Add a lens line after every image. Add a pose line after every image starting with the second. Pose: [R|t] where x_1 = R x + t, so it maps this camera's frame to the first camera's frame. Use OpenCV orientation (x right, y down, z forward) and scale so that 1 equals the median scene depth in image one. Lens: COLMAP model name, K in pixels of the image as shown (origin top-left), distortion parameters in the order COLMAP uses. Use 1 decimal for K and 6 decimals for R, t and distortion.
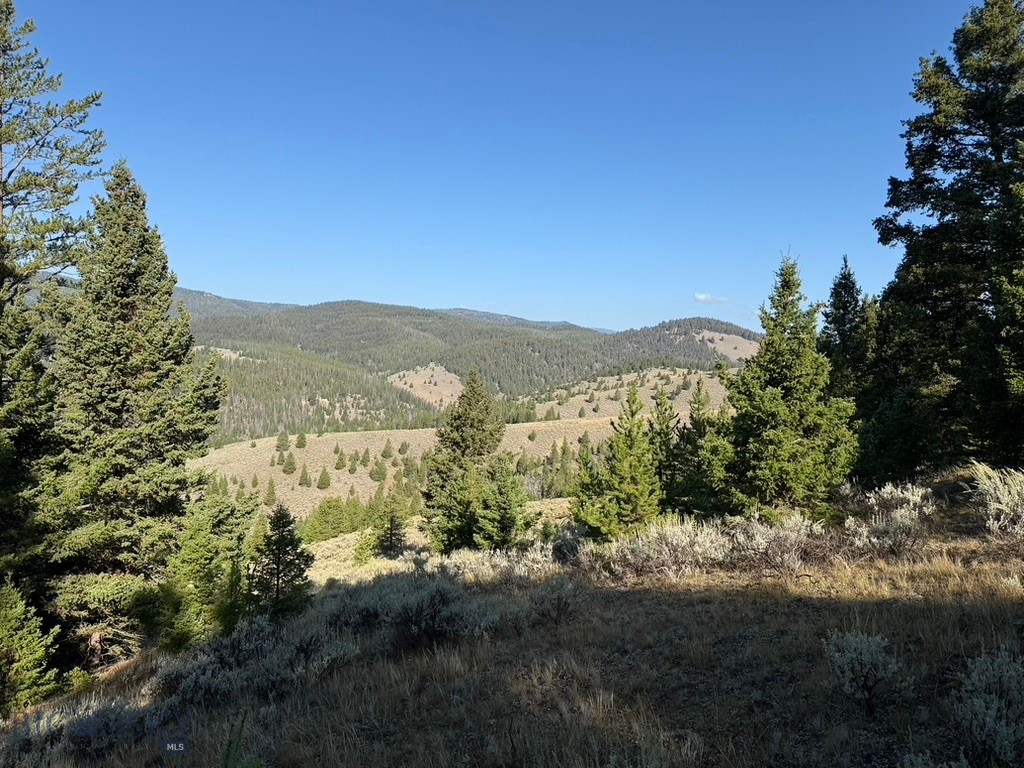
lens RADIAL K [[714.8, 0, 510.9], [0, 714.8, 392.4], [0, 0, 1]] dist [0.075549, -0.107146]
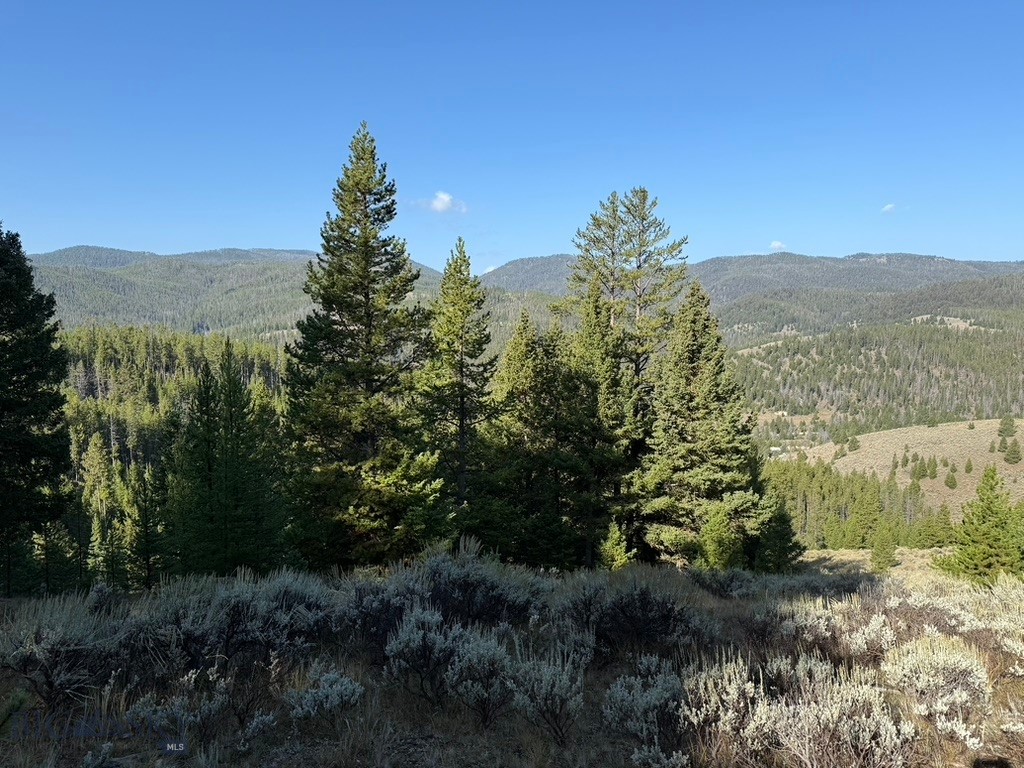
lens RADIAL K [[714.8, 0, 510.9], [0, 714.8, 392.4], [0, 0, 1]] dist [0.075549, -0.107146]
pose [[0.599080, 0.056875, -0.798666, 0.476021], [-0.022921, 0.998283, 0.053898, -0.130244], [0.800361, -0.013983, 0.599356, -0.277573]]
